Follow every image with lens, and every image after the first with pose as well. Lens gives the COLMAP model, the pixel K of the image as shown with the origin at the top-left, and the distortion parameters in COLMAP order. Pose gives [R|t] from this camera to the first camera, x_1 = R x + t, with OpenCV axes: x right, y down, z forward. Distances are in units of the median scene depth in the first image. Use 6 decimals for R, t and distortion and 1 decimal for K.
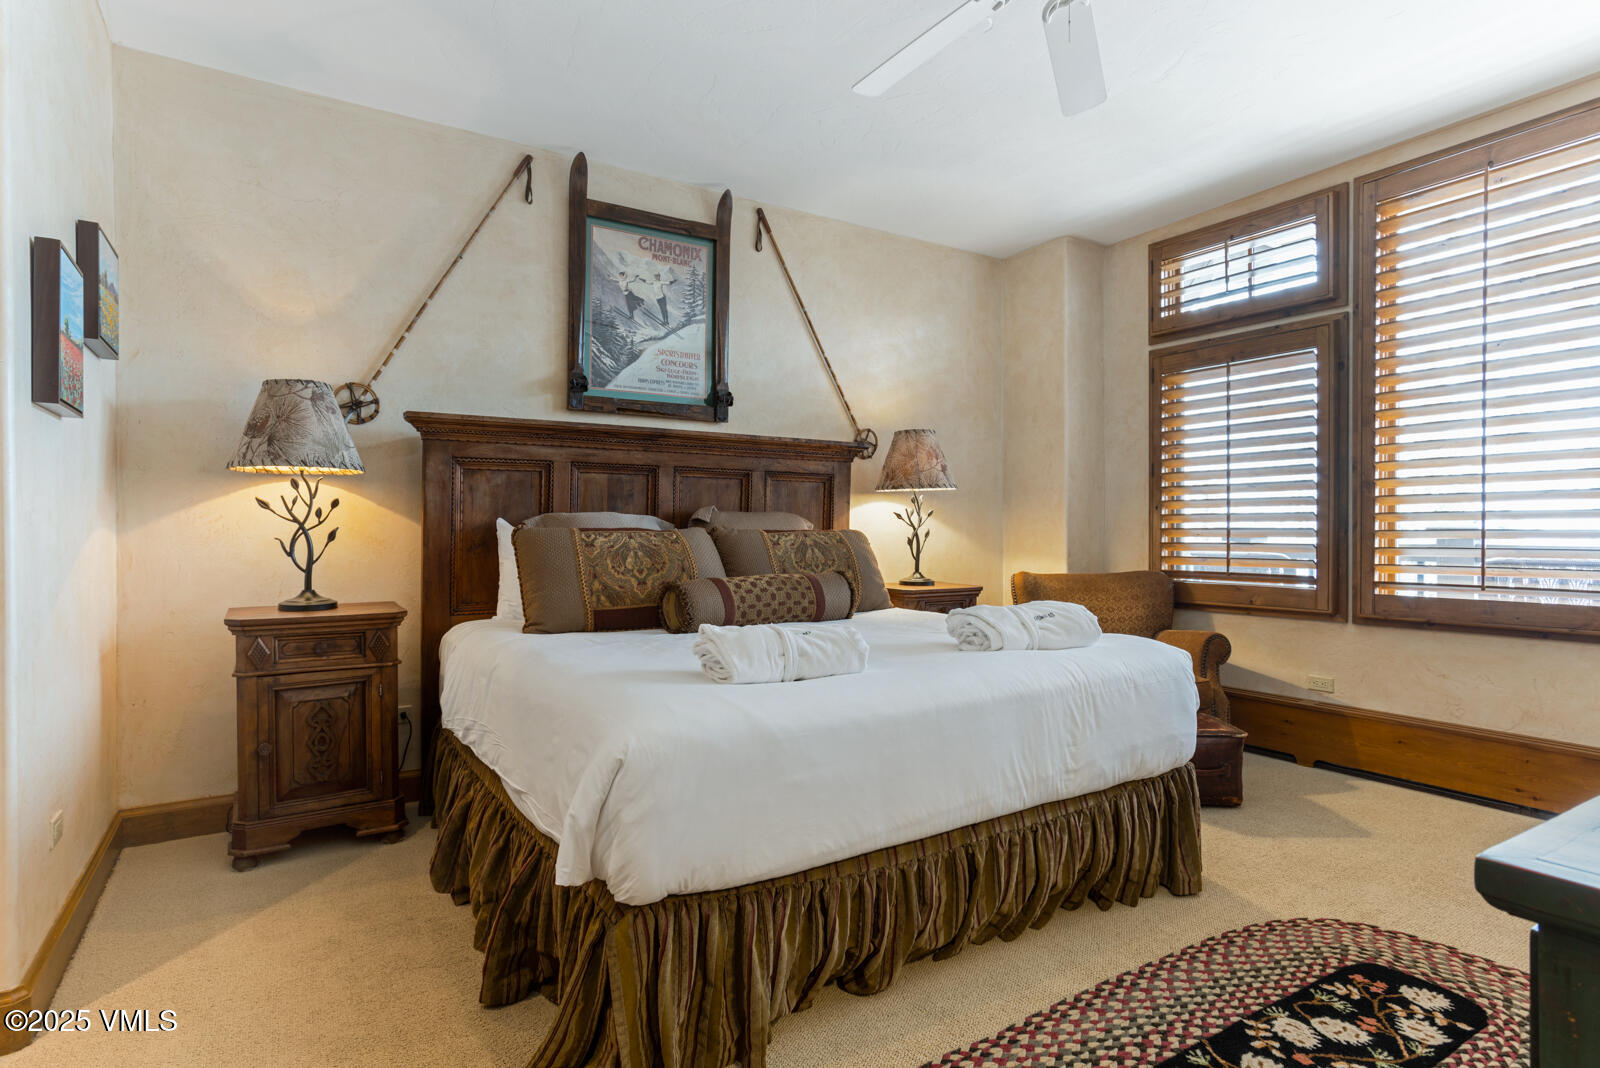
lens RADIAL K [[799.8, 0, 799.0], [0, 799.8, 532.5], [0, 0, 1]] dist [-0.005091, 0.006941]
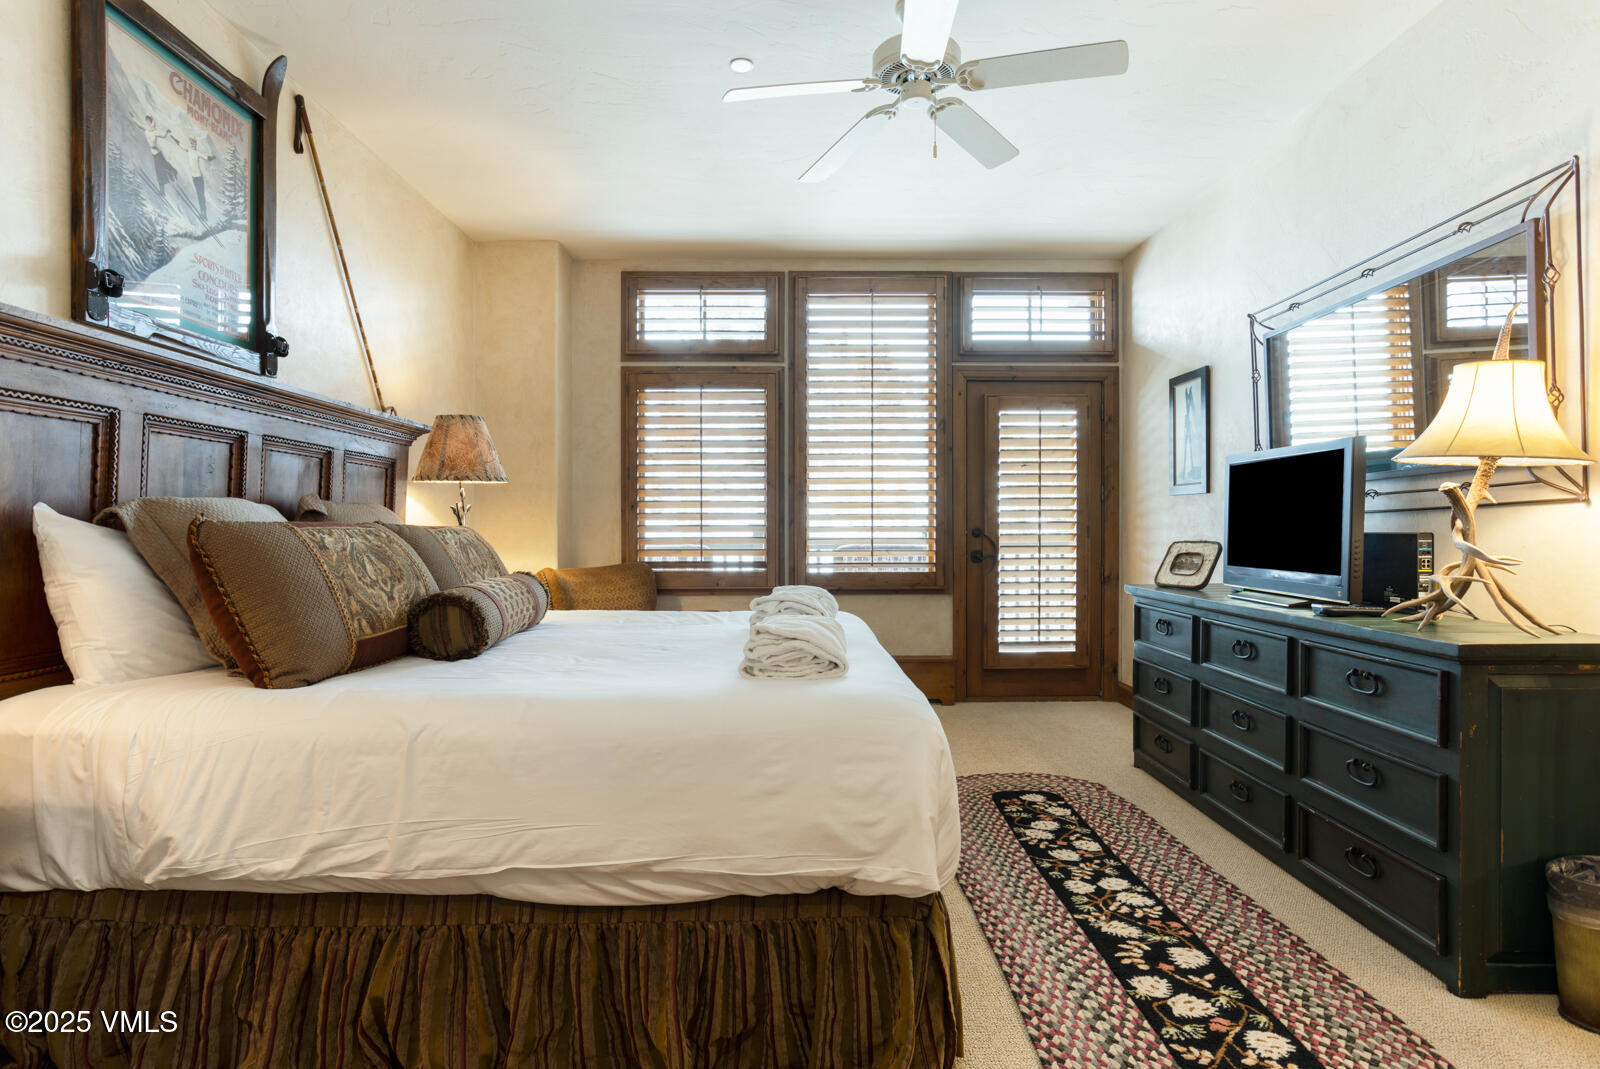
lens RADIAL K [[799.8, 0, 789.4], [0, 799.8, 534.2], [0, 0, 1]] dist [-0.005091, 0.006941]
pose [[0.571012, -0.008259, 0.820900, -0.431923], [0.006635, 0.999963, 0.005445, 0.002814], [-0.820915, 0.002338, 0.571046, 0.214846]]
